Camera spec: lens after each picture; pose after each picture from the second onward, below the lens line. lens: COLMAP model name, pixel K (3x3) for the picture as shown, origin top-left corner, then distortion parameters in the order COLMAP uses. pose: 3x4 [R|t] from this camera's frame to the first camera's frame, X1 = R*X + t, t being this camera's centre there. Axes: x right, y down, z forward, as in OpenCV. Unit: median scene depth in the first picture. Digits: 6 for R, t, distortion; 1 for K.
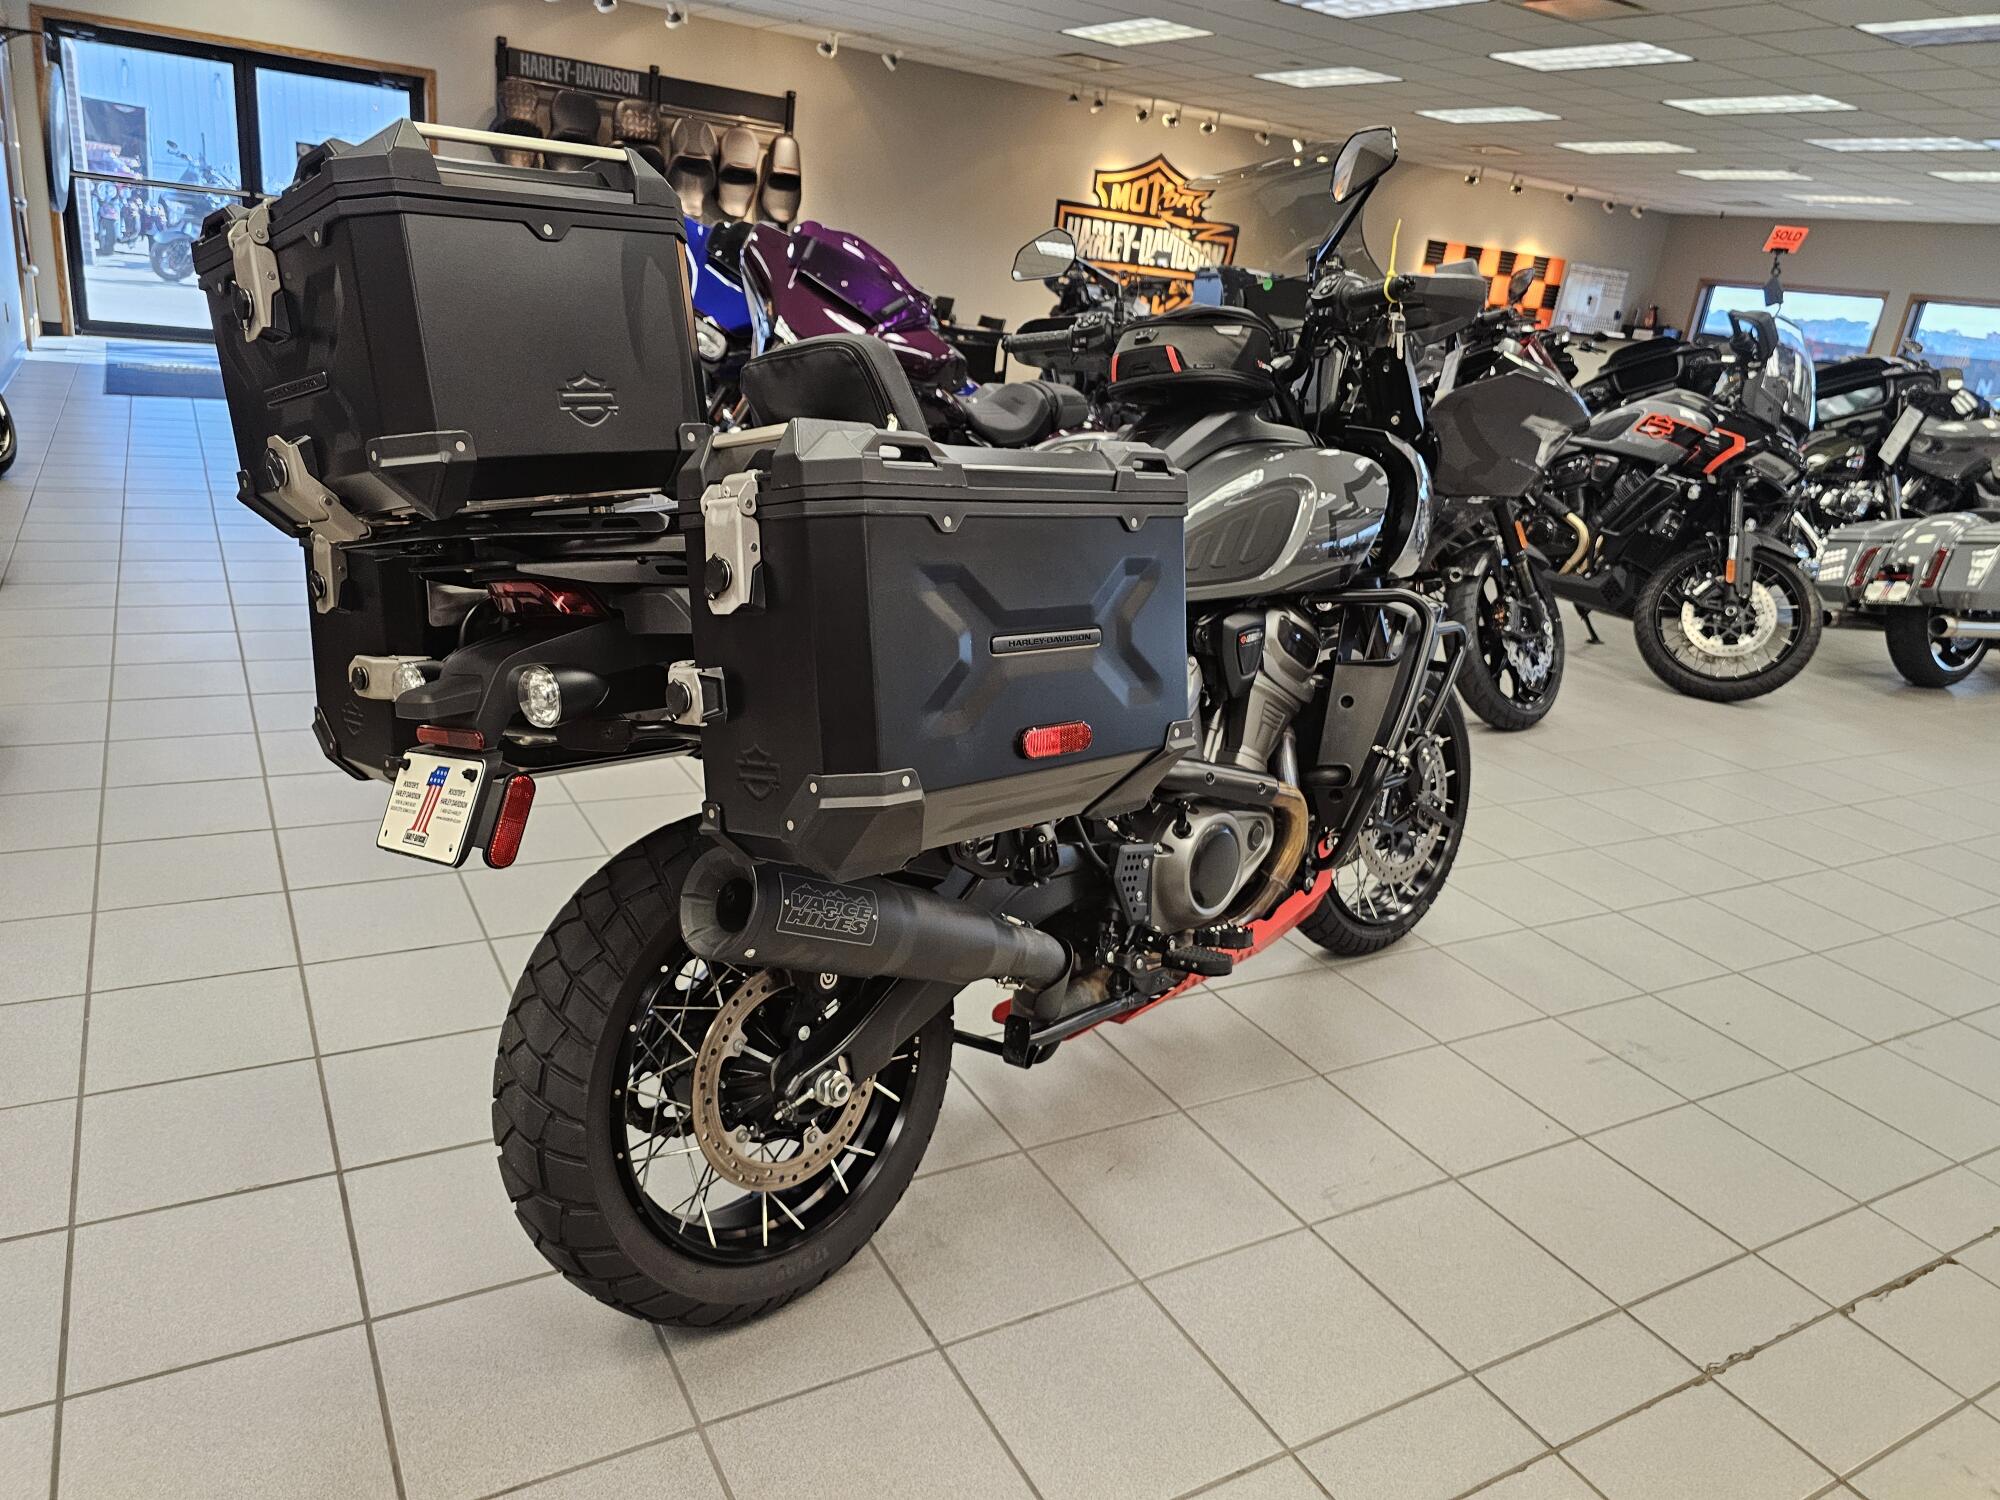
lens RADIAL K [[1386.2, 0, 979.1], [0, 1386.2, 754.0], [0, 0, 1]] dist [0.064185, -0.050545]
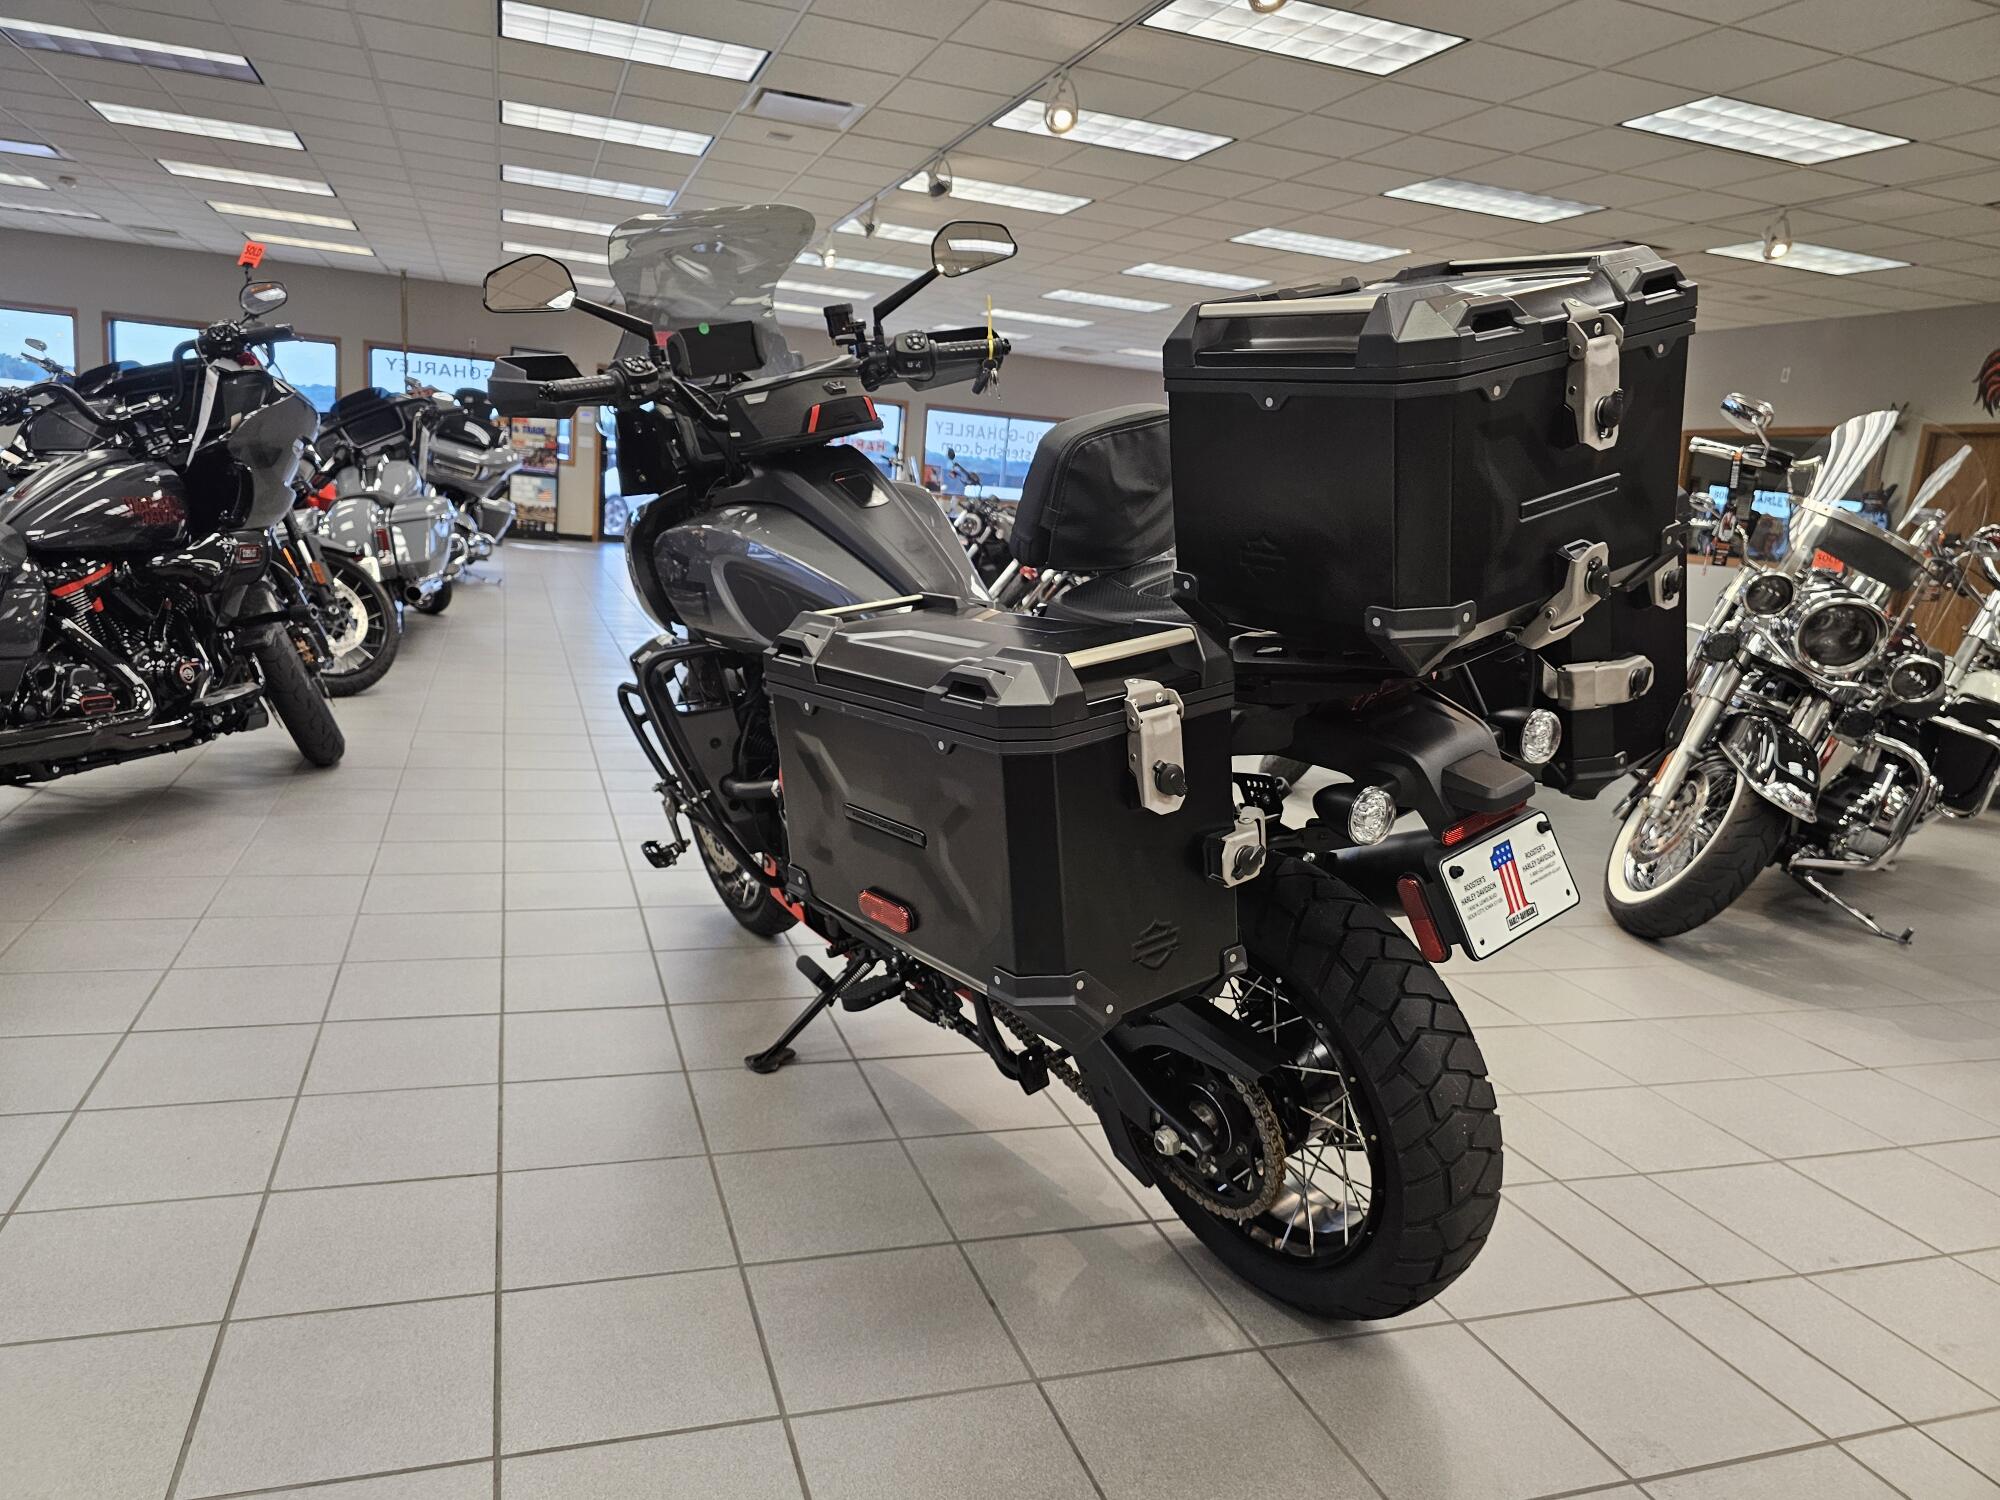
lens RADIAL K [[1386.2, 0, 979.1], [0, 1386.2, 754.0], [0, 0, 1]] dist [0.064185, -0.050545]
pose [[0.209607, -0.277779, 0.937499, -0.126956], [0.266415, 0.938746, 0.218584, -0.034229], [-0.940791, 0.203947, 0.270772, 0.095514]]
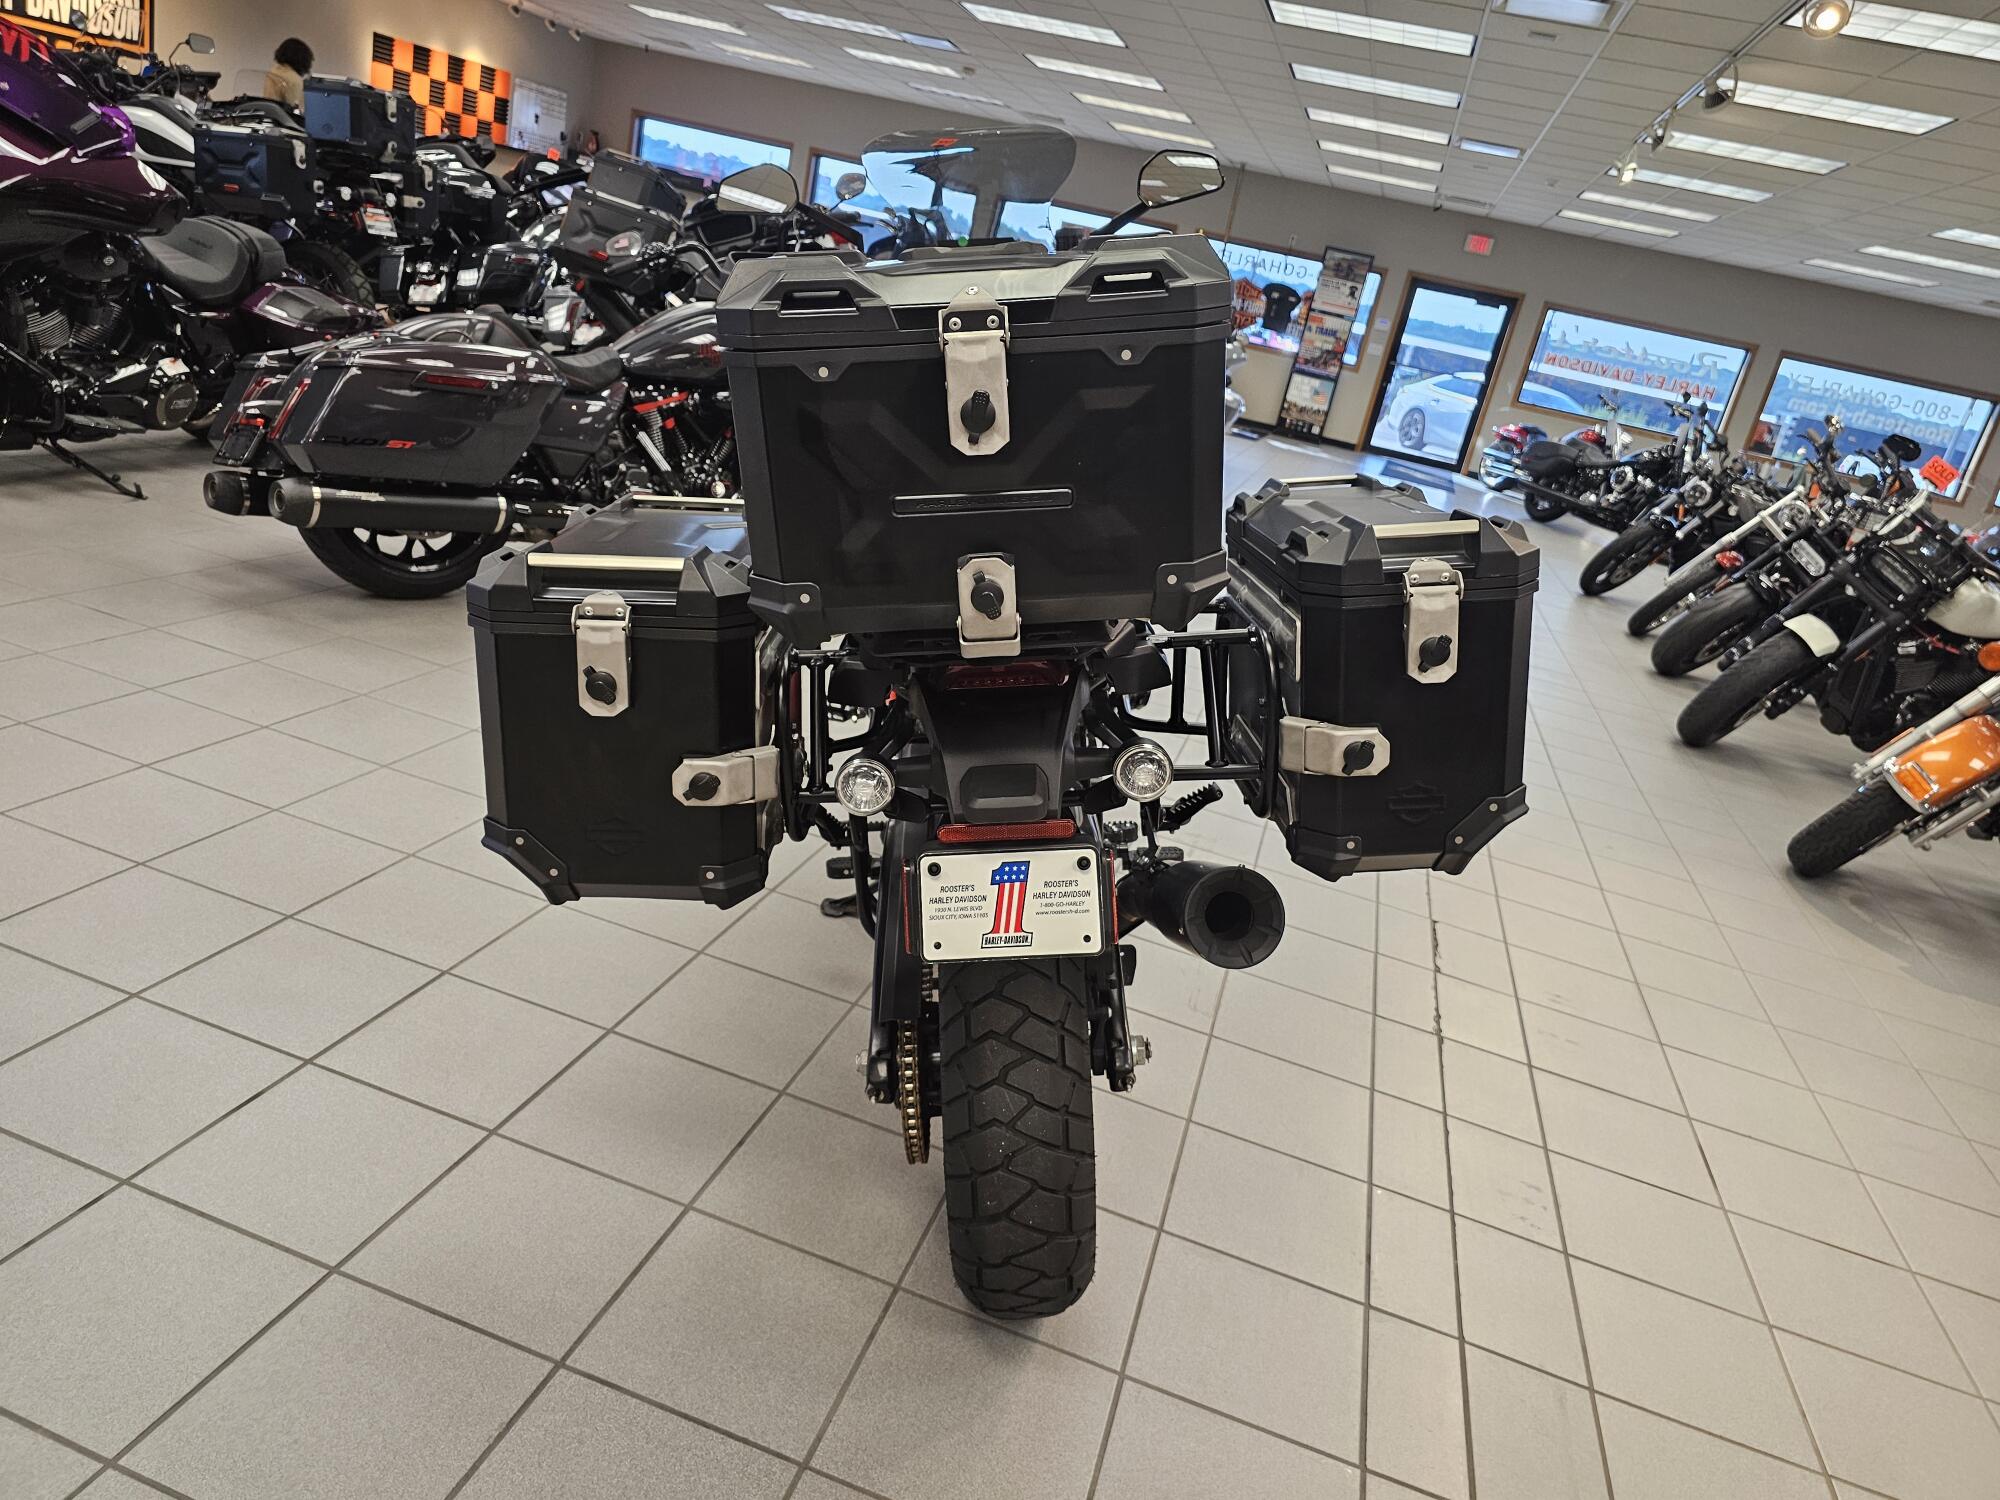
lens RADIAL K [[1404.6, 0, 1000.0], [0, 1404.6, 750.0], [0, 0, 1]] dist [0.045909, -0.038232]
pose [[0.720645, -0.196084, 0.664997, -0.092673], [0.110241, 0.979377, 0.169317, -0.021163], [-0.684483, -0.048707, 0.727400, 0.026774]]
